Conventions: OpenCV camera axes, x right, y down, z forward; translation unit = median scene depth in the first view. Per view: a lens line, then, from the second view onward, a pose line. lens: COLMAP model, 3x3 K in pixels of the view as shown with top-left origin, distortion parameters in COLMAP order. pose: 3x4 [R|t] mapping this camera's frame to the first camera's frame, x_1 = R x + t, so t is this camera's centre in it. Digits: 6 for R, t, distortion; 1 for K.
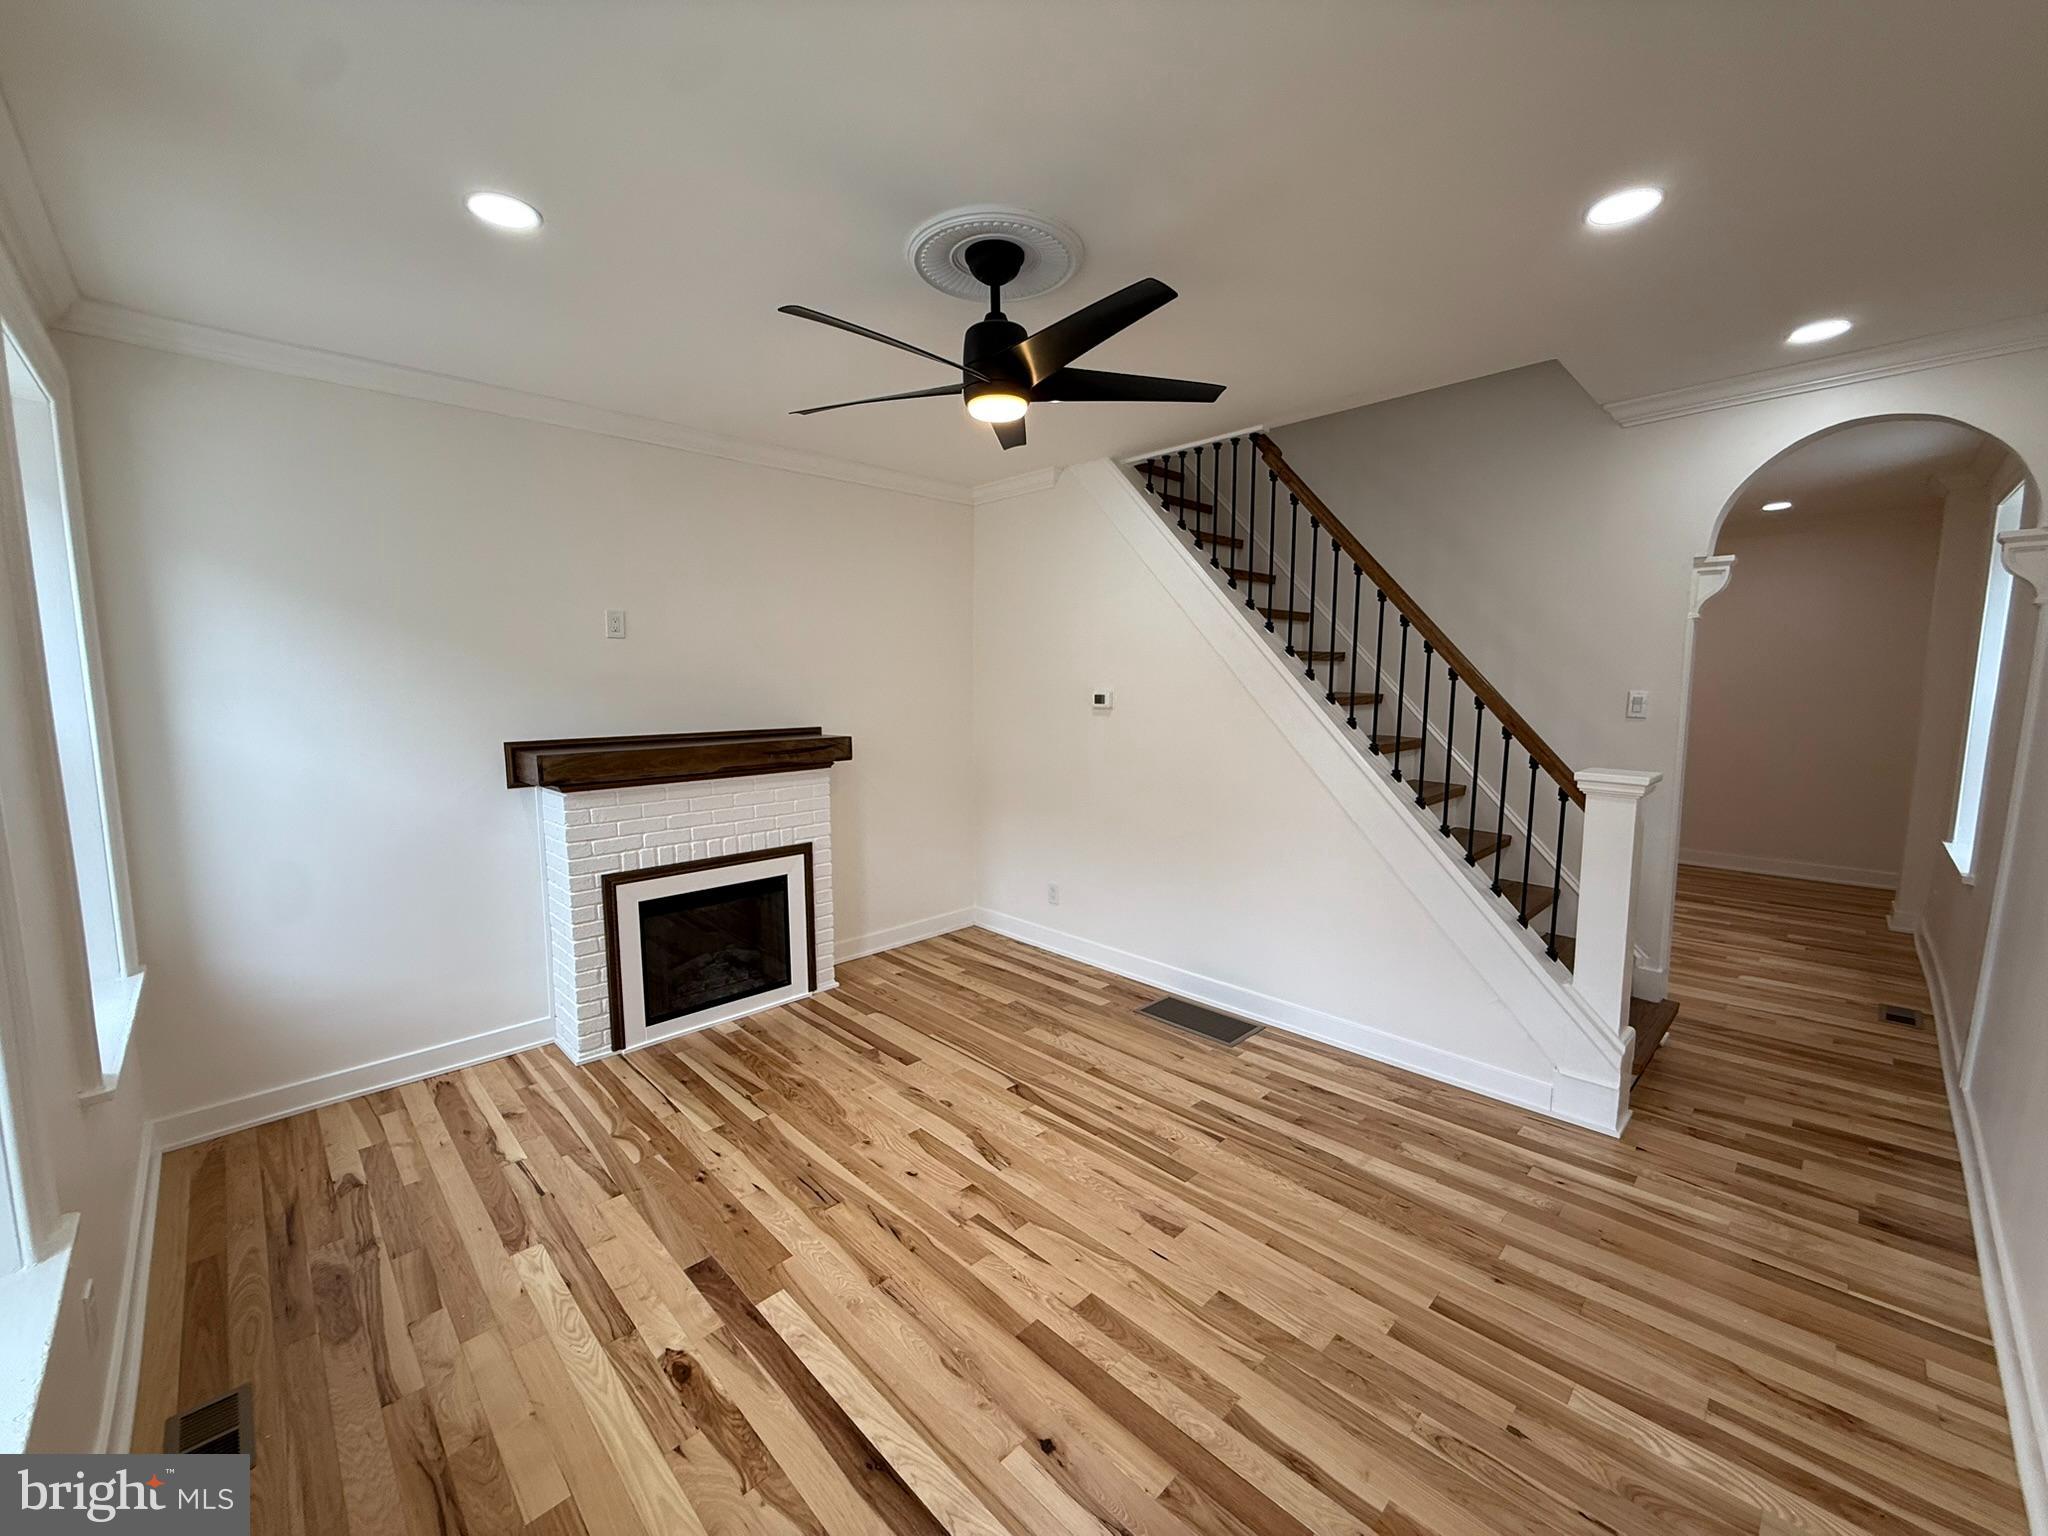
lens RADIAL K [[818.7, 0, 1018.8], [0, 818.7, 765.8], [0, 0, 1]] dist [0.001078, 0.000039]
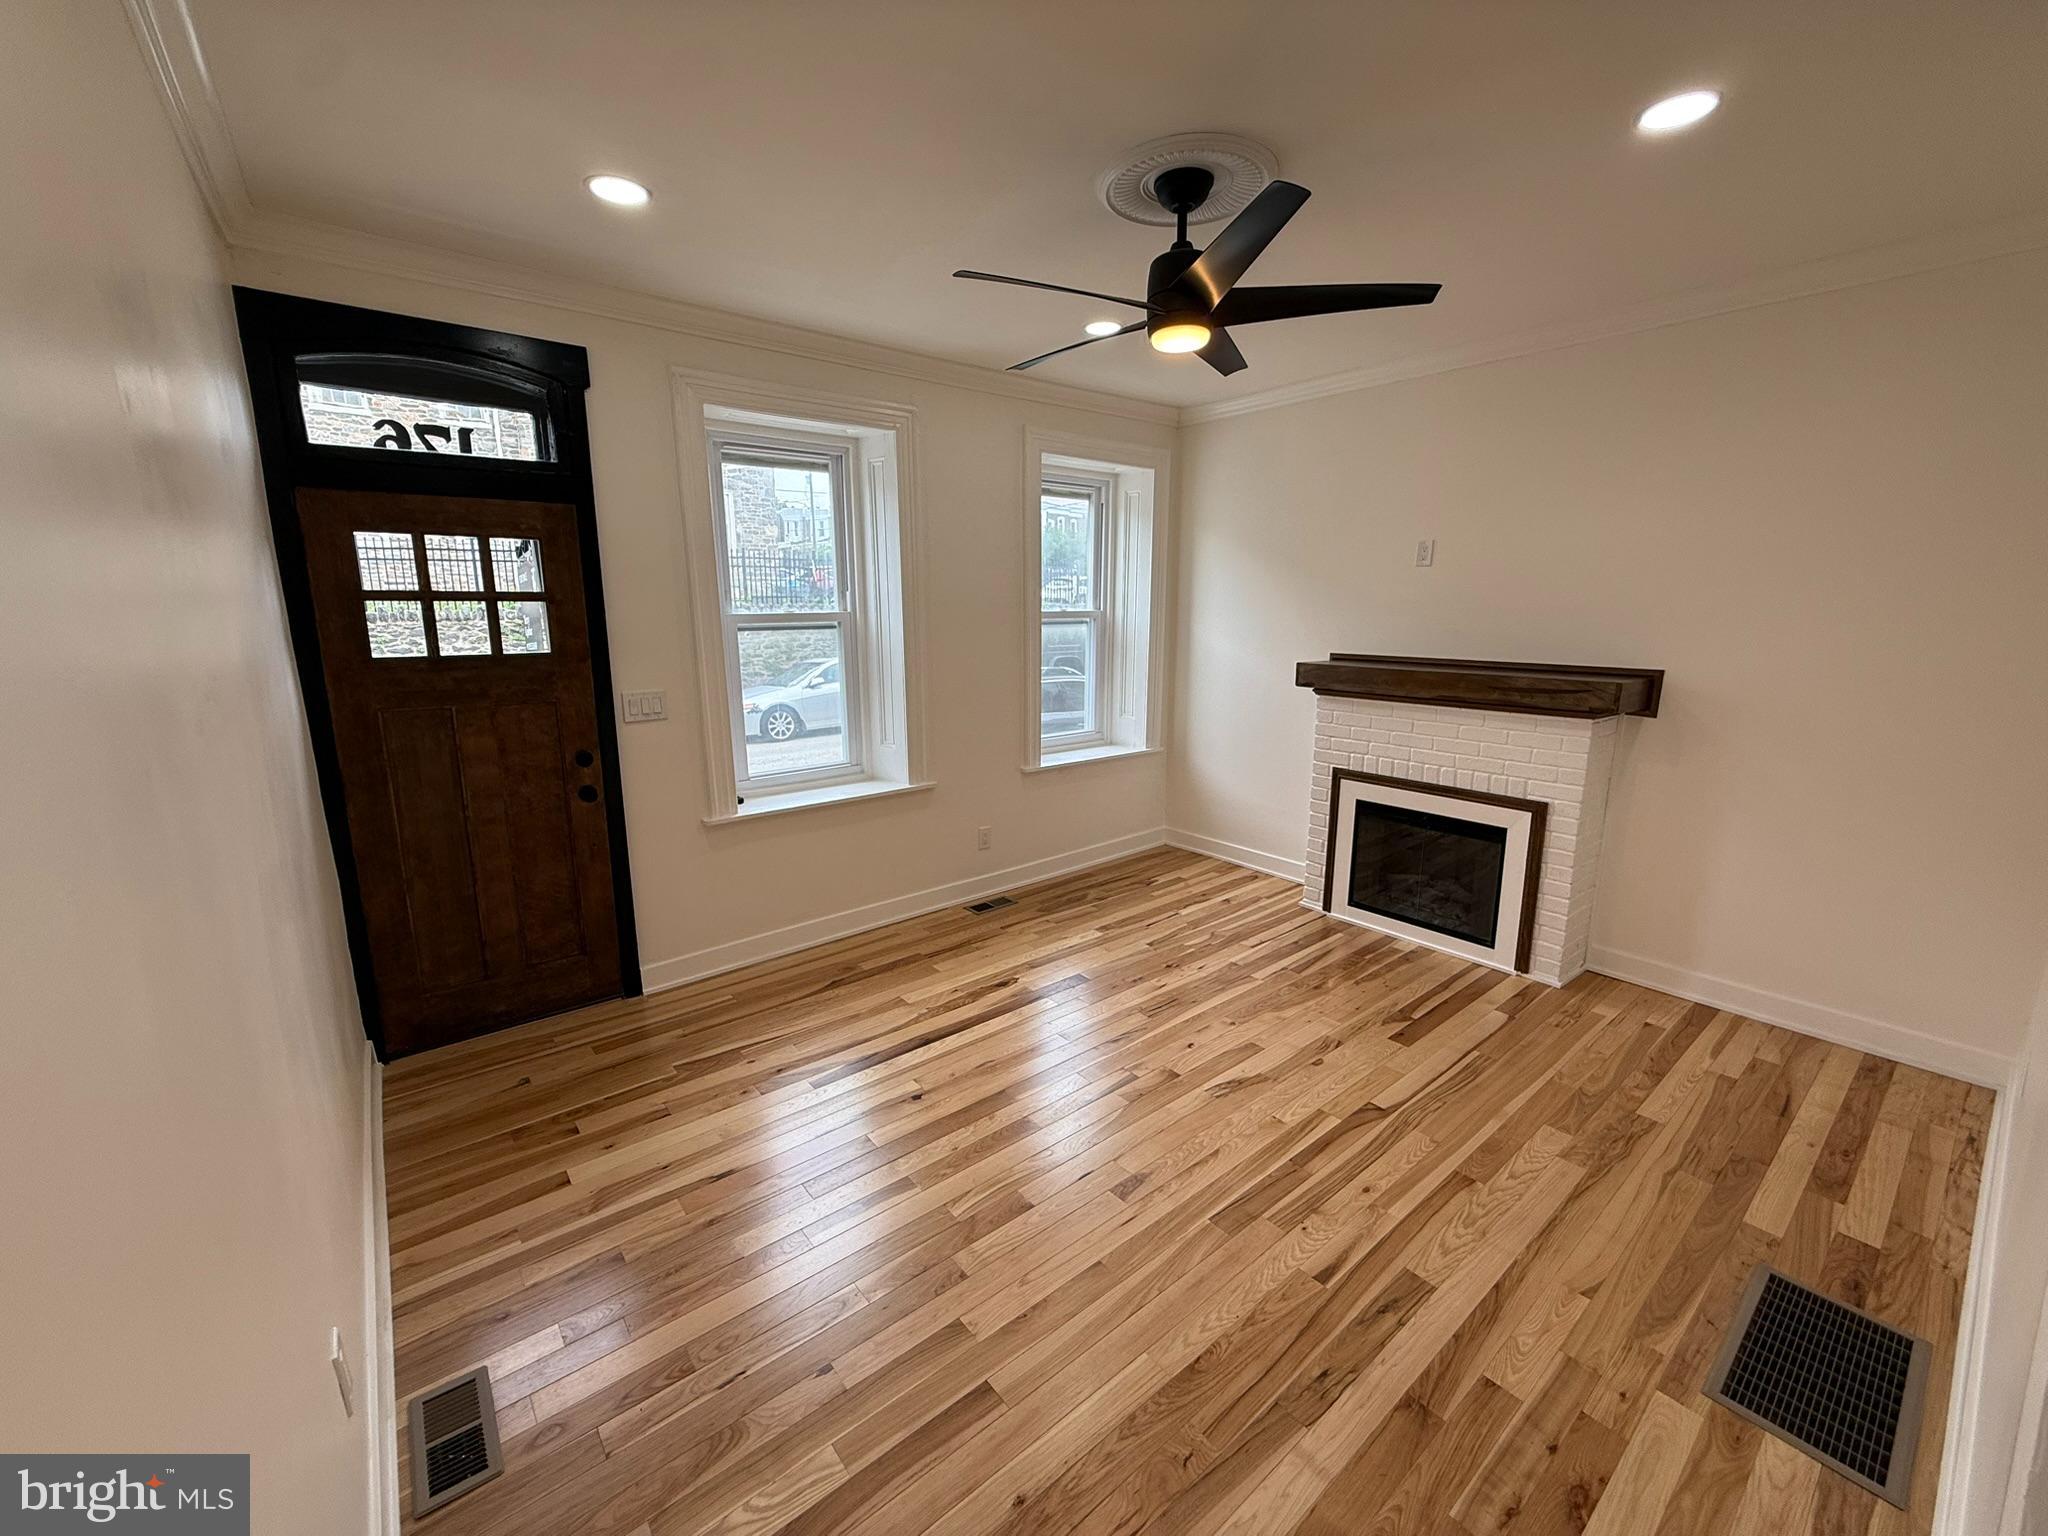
lens RADIAL K [[818.7, 0, 1021.4], [0, 818.7, 769.4], [0, 0, 1]] dist [0.001078, 0.000039]
pose [[-0.094315, 0.203268, -0.974570, 0.754171], [-0.106086, 0.971308, 0.212854, -0.076556], [0.989874, 0.123463, -0.070045, 0.649444]]
